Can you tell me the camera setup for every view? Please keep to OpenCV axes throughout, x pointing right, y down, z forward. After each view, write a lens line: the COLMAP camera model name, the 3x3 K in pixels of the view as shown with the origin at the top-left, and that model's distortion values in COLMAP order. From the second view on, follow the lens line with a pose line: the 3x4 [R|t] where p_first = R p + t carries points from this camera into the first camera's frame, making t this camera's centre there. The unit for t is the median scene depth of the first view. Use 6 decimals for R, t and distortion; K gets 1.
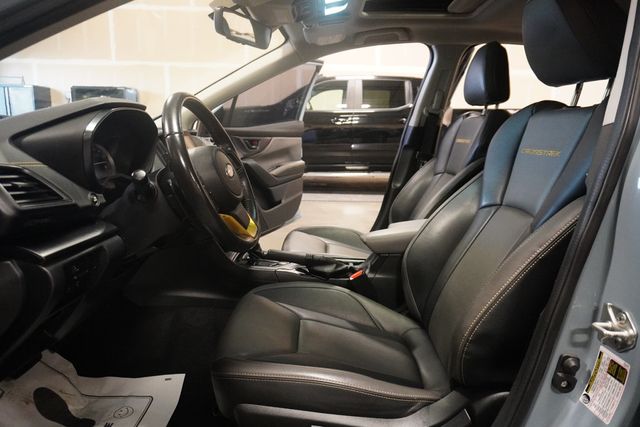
lens RADIAL K [[433.8, 0, 320.0], [0, 433.8, 213.5], [0, 0, 1]] dist [-0.002021, -0.000758]
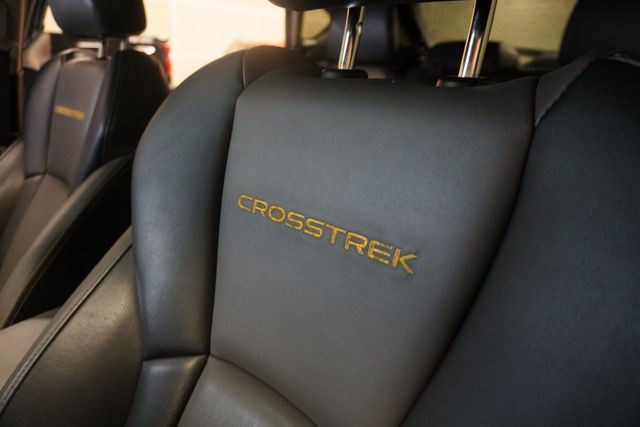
lens RADIAL K [[433.8, 0, 320.0], [0, 433.8, 213.5], [0, 0, 1]] dist [-0.002021, -0.000758]
pose [[0.701348, -0.224103, 0.676674, 0.164120], [0.114948, 0.972427, 0.202911, -0.119465], [-0.703489, -0.064529, 0.707770, 0.425532]]
